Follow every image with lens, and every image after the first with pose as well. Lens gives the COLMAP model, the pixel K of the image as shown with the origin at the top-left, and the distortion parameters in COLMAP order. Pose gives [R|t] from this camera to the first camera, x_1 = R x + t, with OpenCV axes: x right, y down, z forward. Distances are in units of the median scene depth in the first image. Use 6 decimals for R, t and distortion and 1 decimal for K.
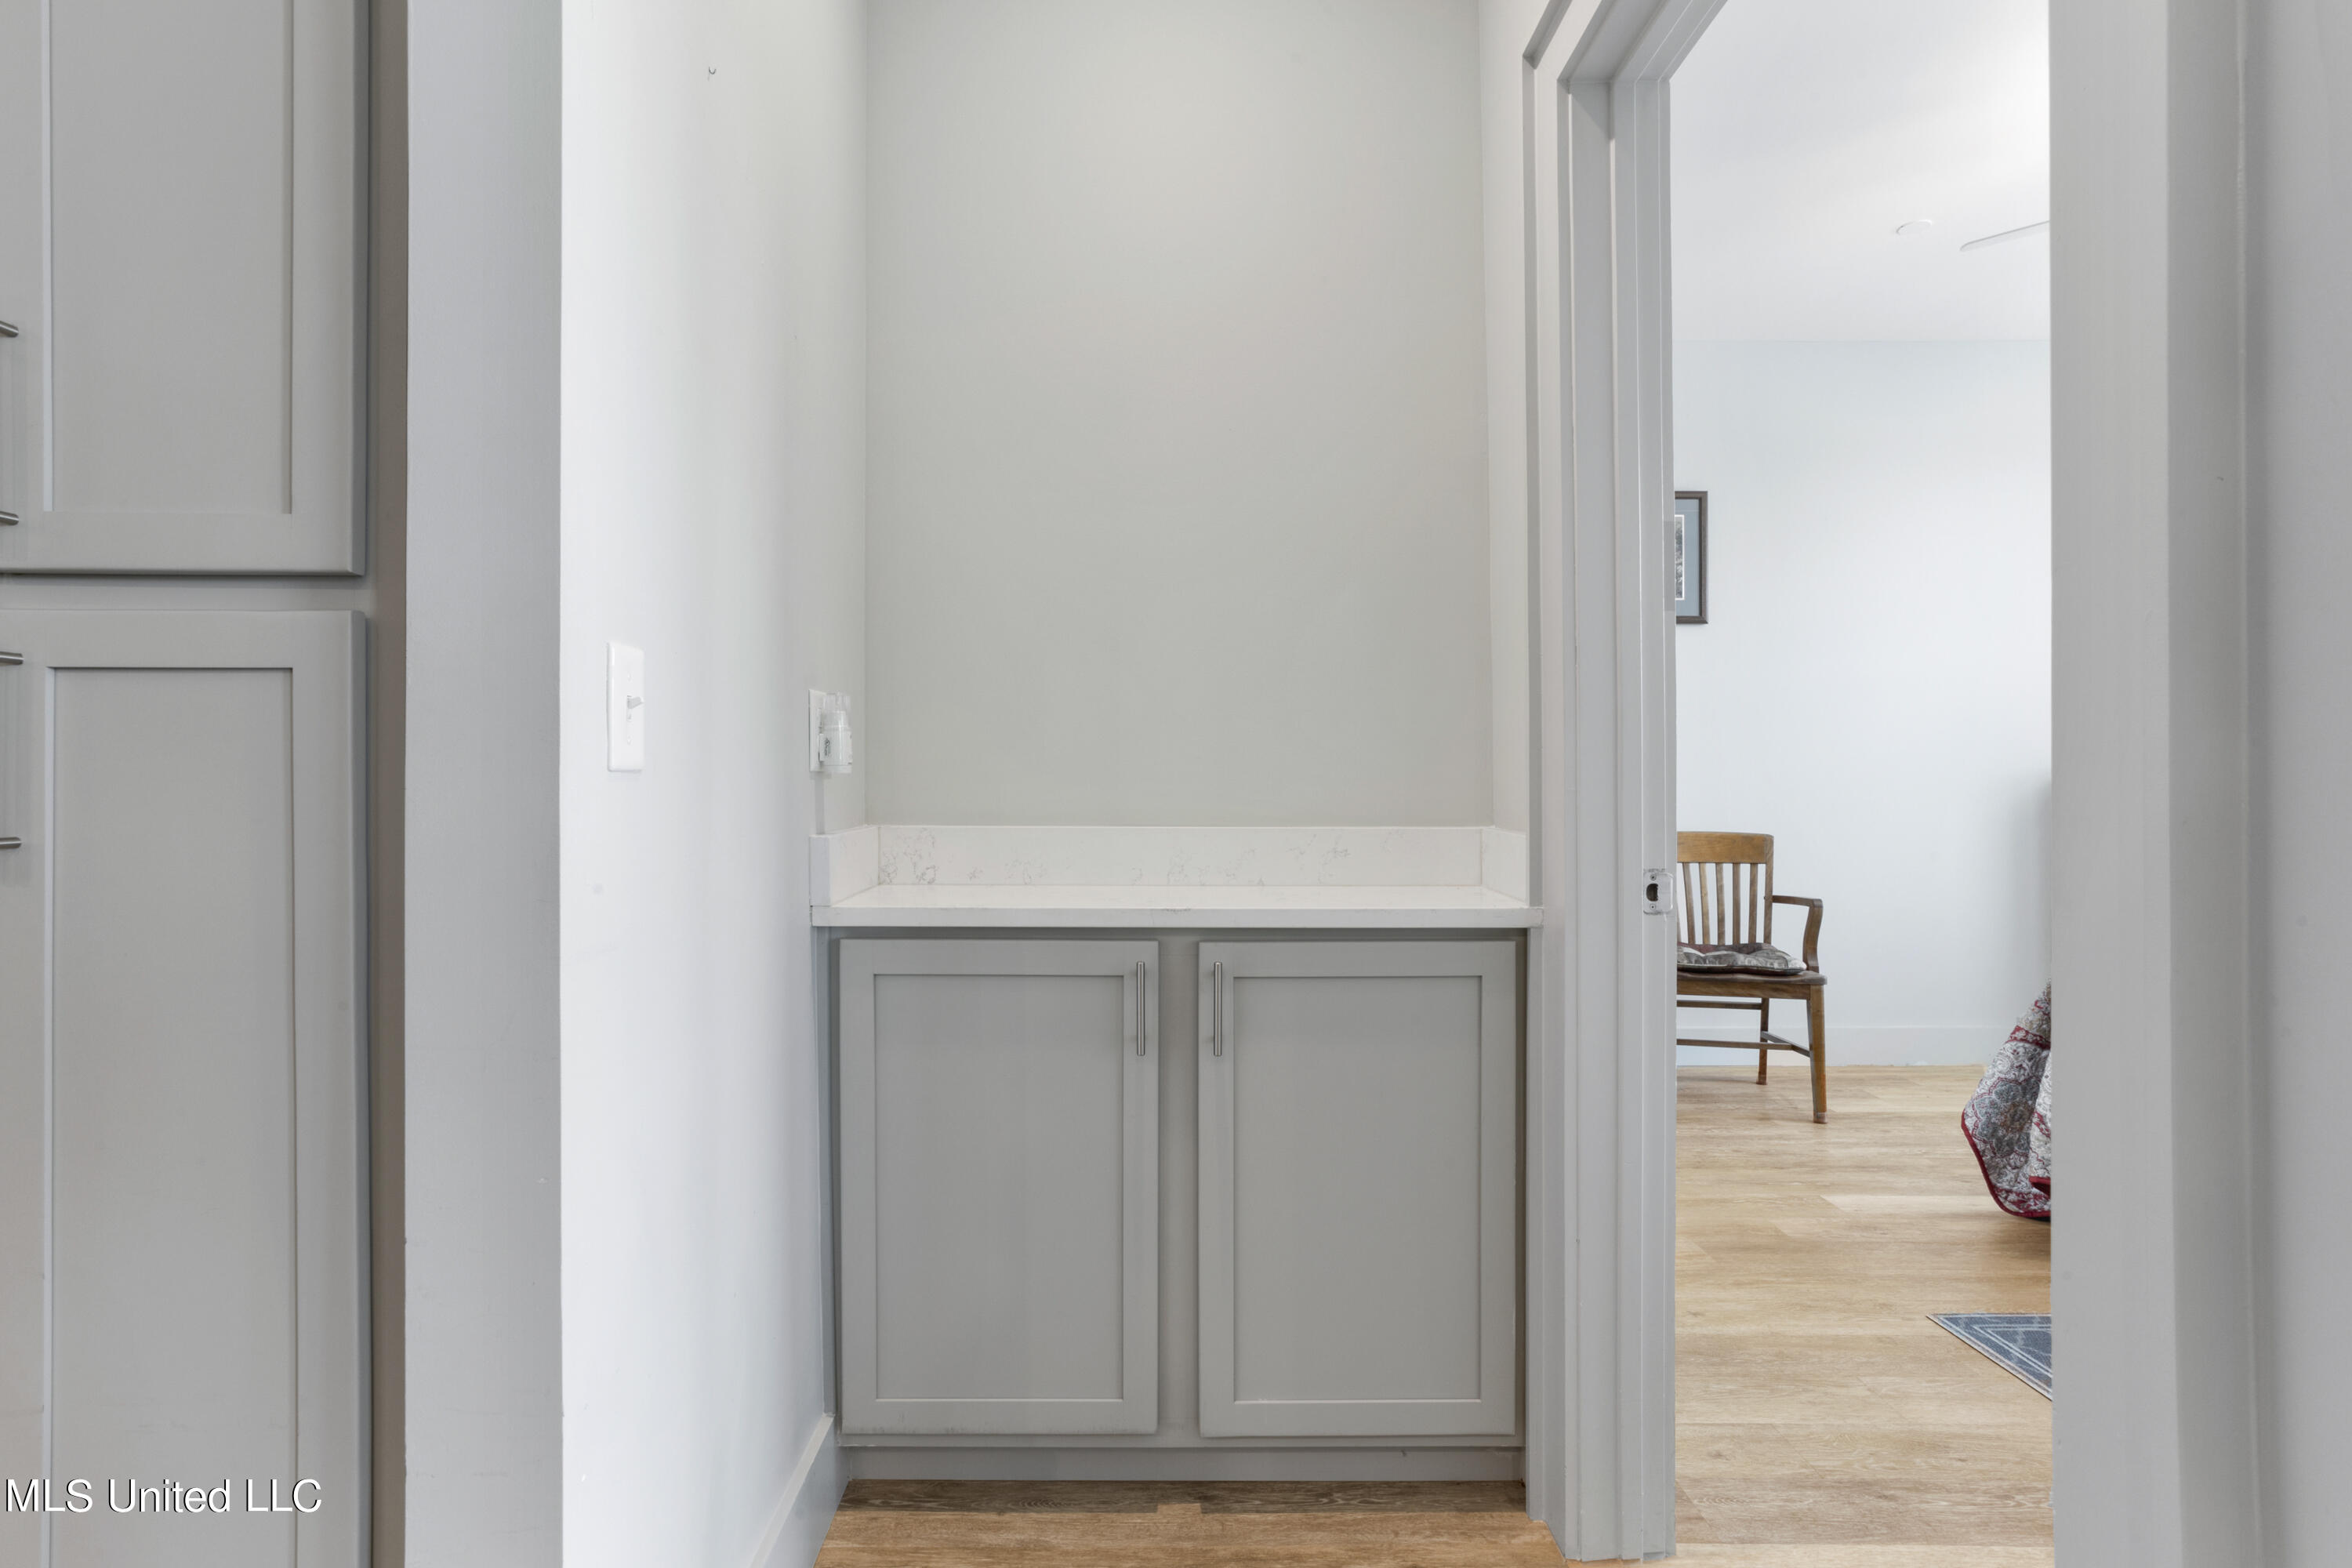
lens RADIAL K [[1158.1, 0, 1138.1], [0, 1158.1, 766.6], [0, 0, 1]] dist [-0.026352, 0.022966]
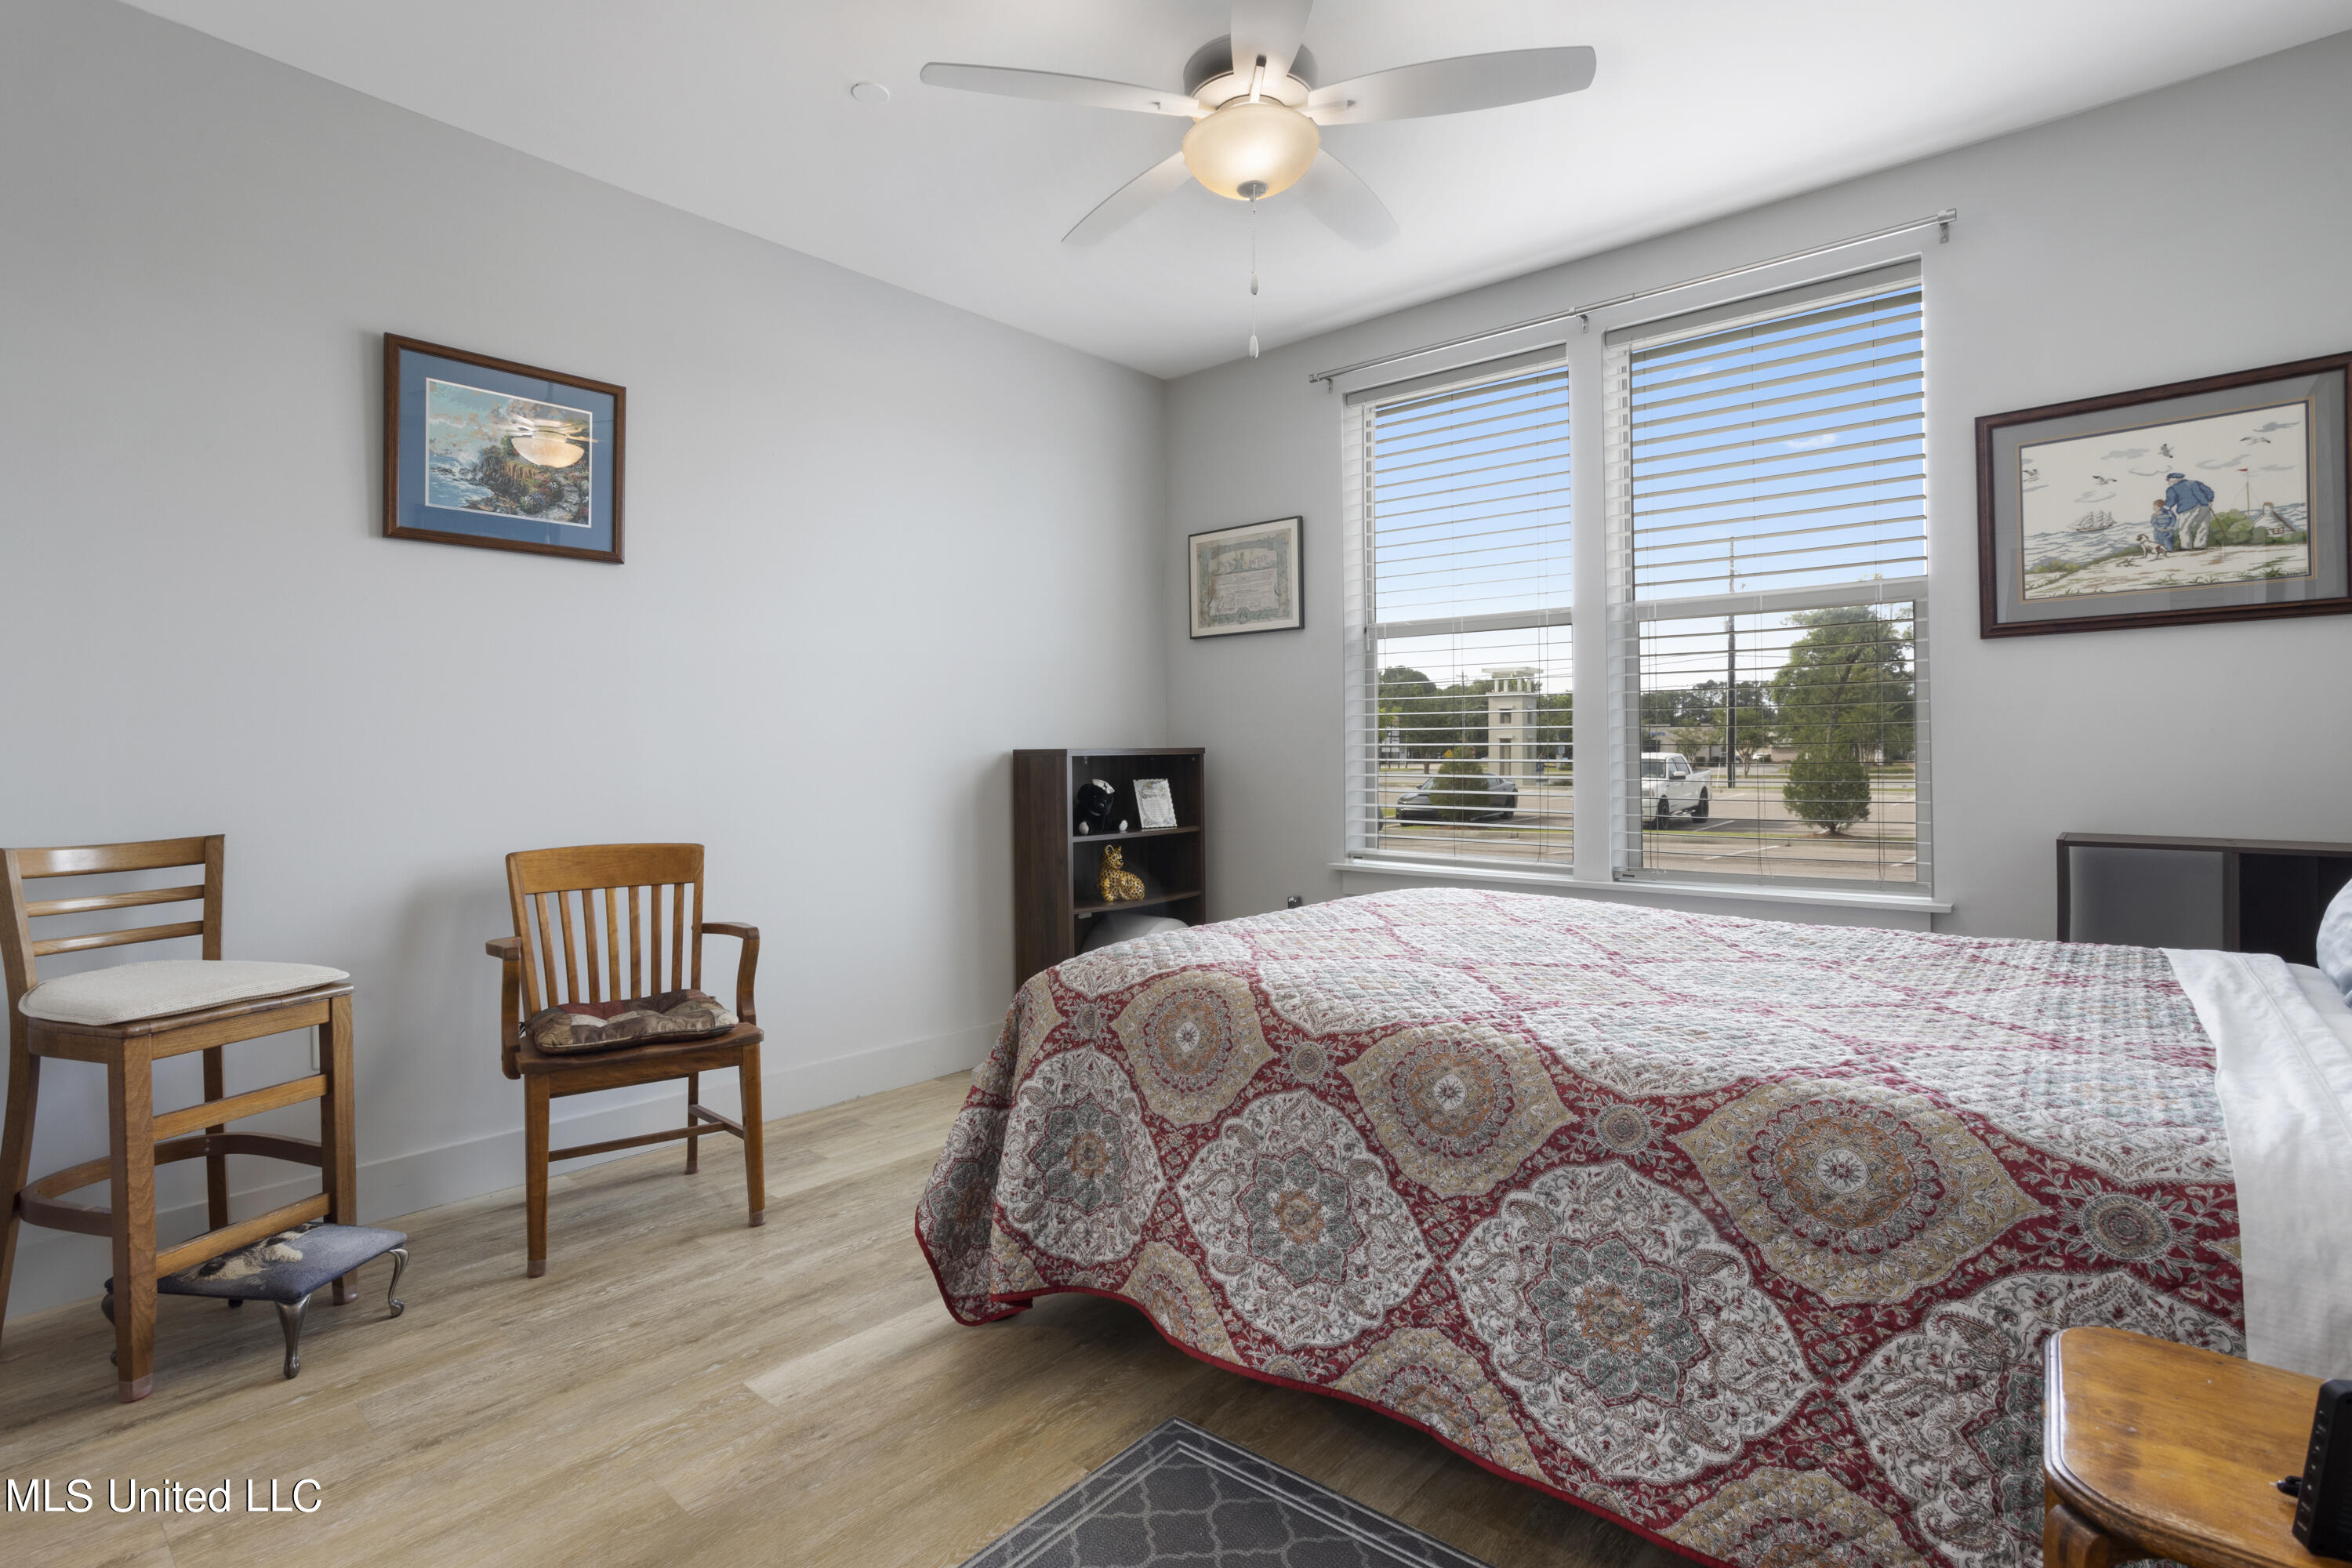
lens RADIAL K [[1158.1, 0, 1172.8], [0, 1158.1, 768.7], [0, 0, 1]] dist [-0.026352, 0.022966]
pose [[0.660135, -0.008868, 0.751095, 0.205479], [0.001059, 0.999940, 0.010874, 0.001609], [-0.751146, -0.006383, 0.660105, 0.293943]]
